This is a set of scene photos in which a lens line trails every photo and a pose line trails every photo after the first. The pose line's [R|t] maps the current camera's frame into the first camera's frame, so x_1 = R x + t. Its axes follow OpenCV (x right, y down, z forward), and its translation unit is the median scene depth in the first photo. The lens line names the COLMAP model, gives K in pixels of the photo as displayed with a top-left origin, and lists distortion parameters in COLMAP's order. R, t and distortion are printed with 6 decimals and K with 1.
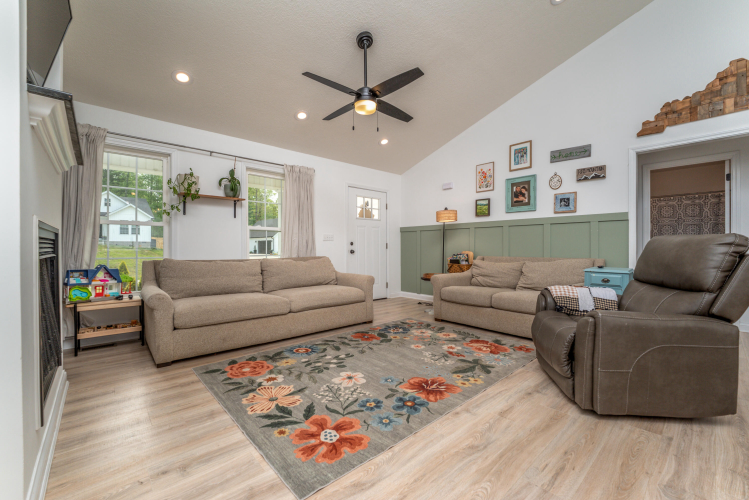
lens RADIAL K [[311.7, 0, 374.5], [0, 311.7, 250.0], [0, 0, 1]] dist [-0.010110, -0.000182]
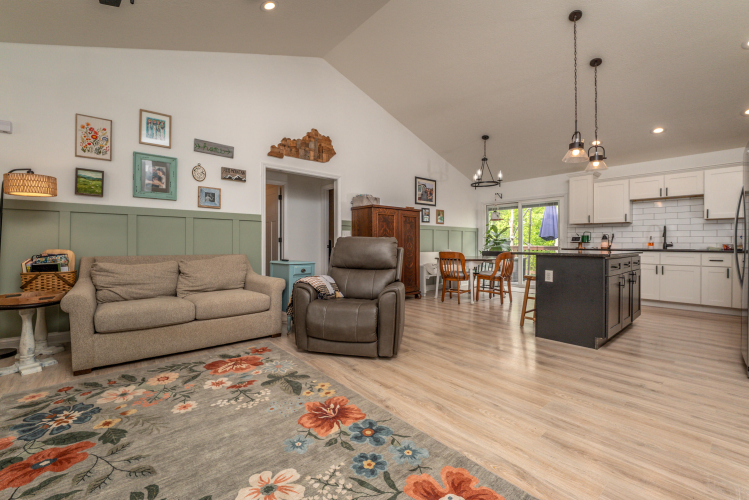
lens RADIAL K [[311.7, 0, 374.5], [0, 311.7, 250.0], [0, 0, 1]] dist [-0.010110, -0.000182]
pose [[0.024100, -0.019376, 0.999522, -0.418151], [0.003547, 0.999808, 0.019296, -0.007502], [-0.999703, 0.003081, 0.024164, 0.562883]]
